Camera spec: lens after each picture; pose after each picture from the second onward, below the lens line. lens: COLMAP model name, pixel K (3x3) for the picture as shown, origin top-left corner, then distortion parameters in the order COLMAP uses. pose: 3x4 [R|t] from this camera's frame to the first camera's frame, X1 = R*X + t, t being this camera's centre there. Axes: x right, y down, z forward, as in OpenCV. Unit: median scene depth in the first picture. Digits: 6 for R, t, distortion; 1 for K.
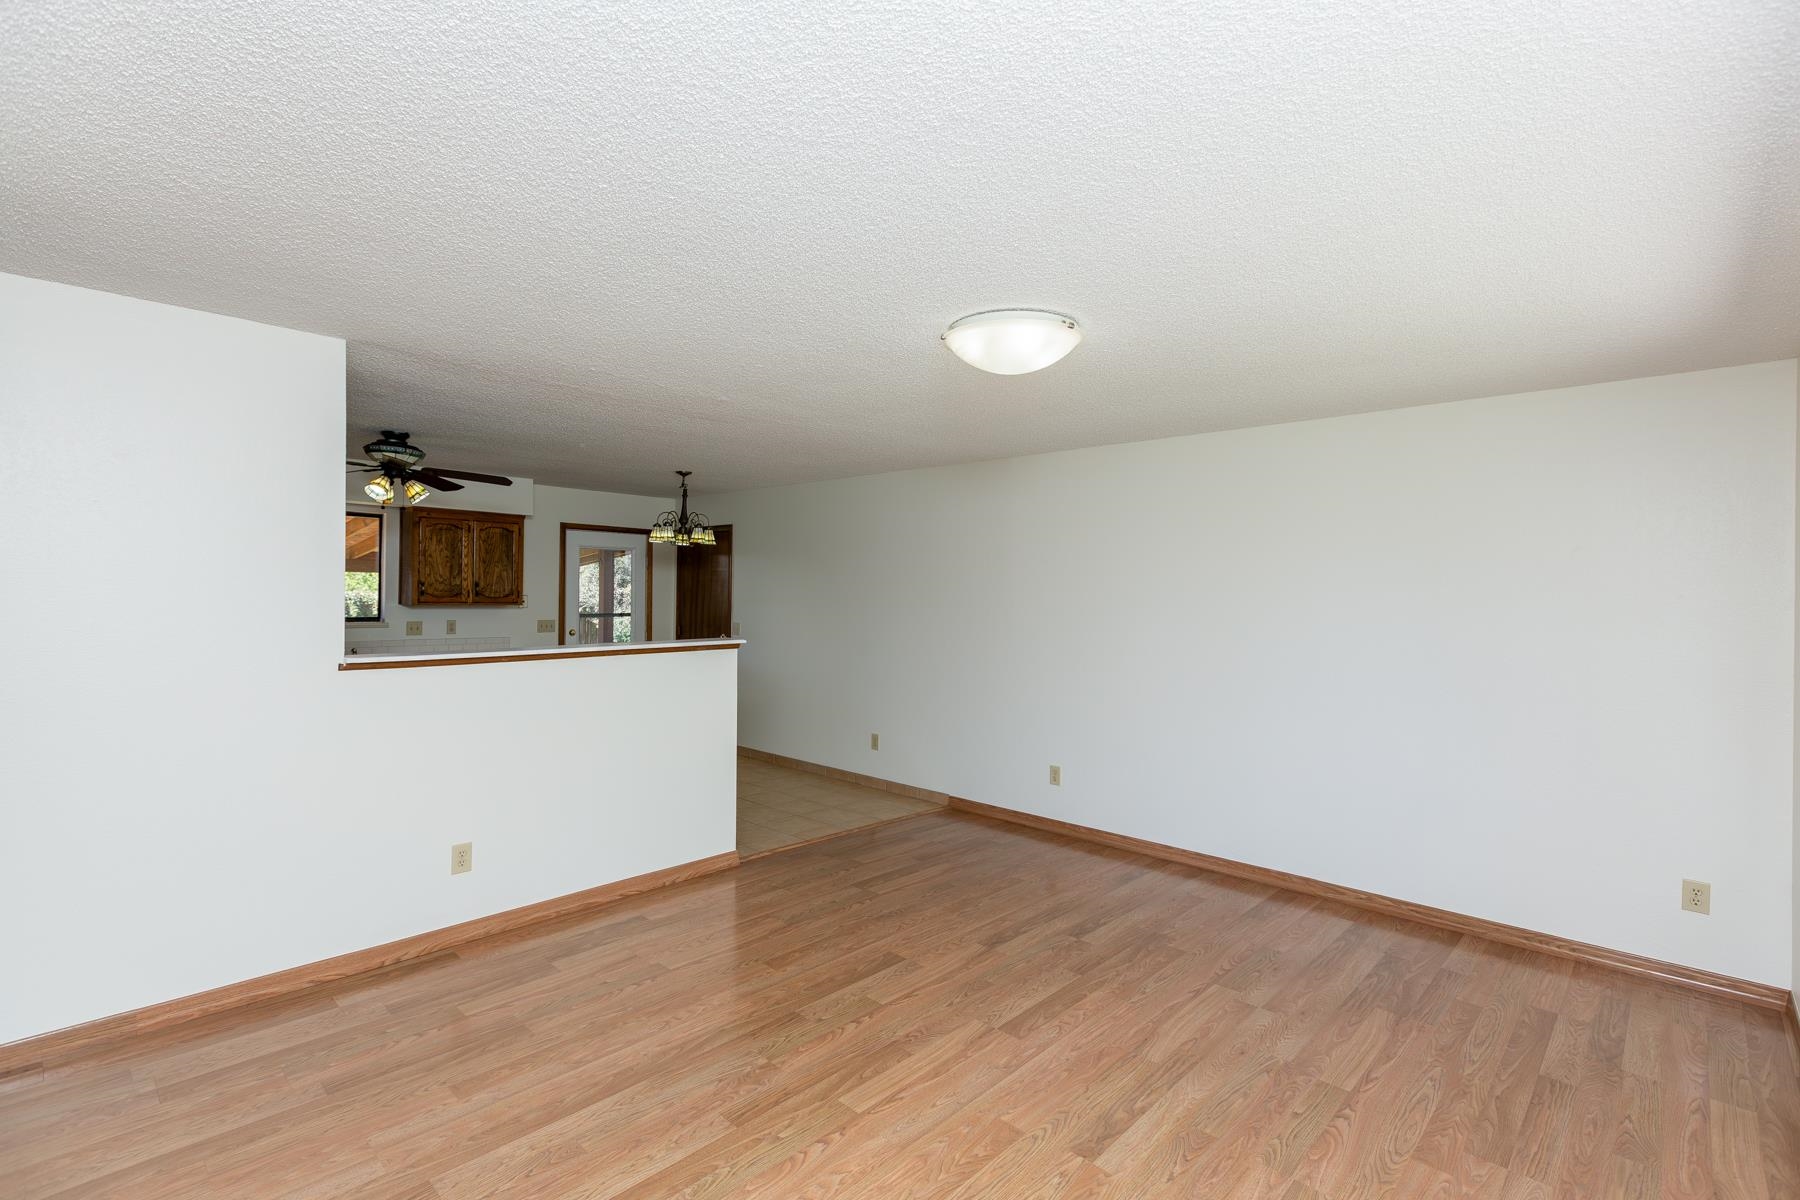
lens RADIAL K [[848.3, 0, 900.0], [0, 848.3, 600.0], [0, 0, 1]] dist [-0.002037, -0.000142]
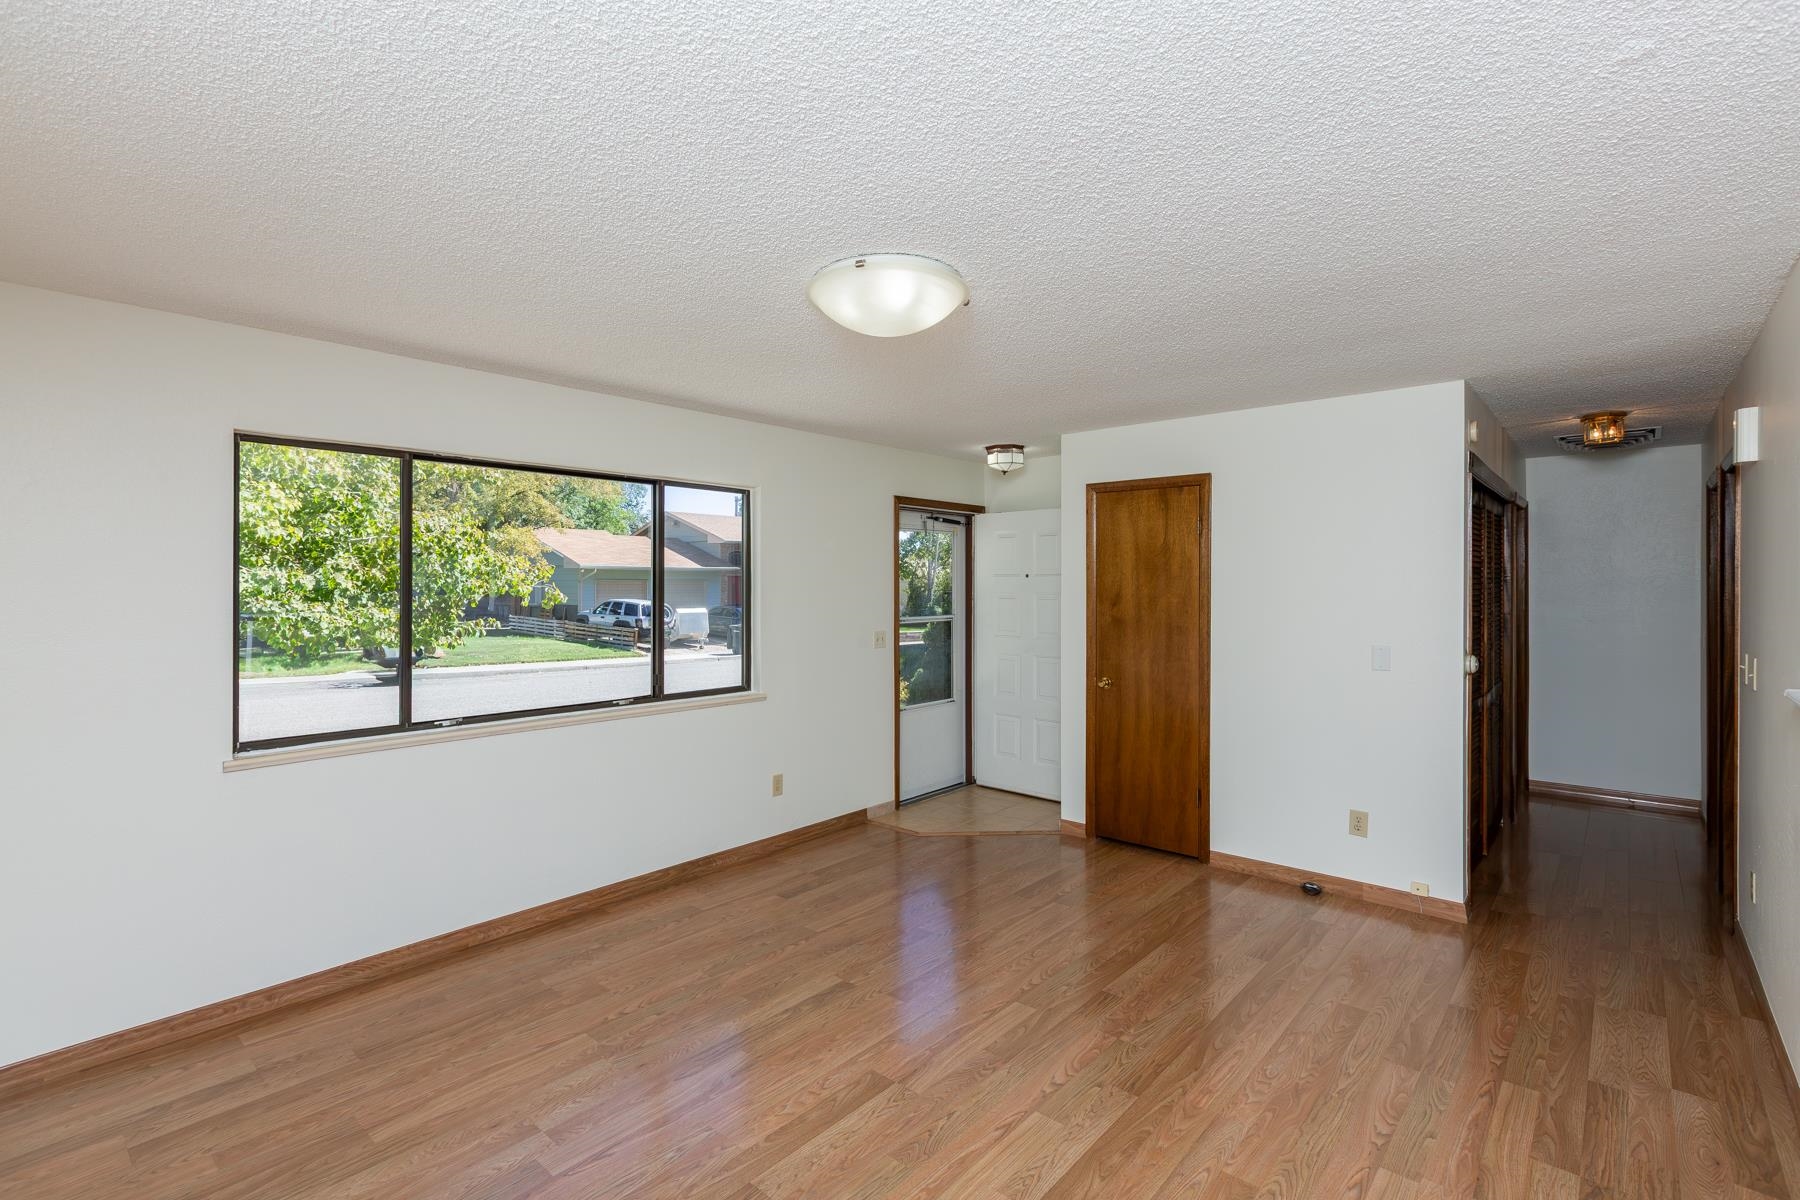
lens RADIAL K [[827.8, 0, 900.0], [0, 827.8, 600.0], [0, 0, 1]] dist [-0.001512, -0.000148]
pose [[-0.999120, -0.013216, -0.039812, 0.104631], [-0.014091, 0.999663, 0.021785, -0.009346], [0.039511, 0.022327, -0.998970, 1.283001]]
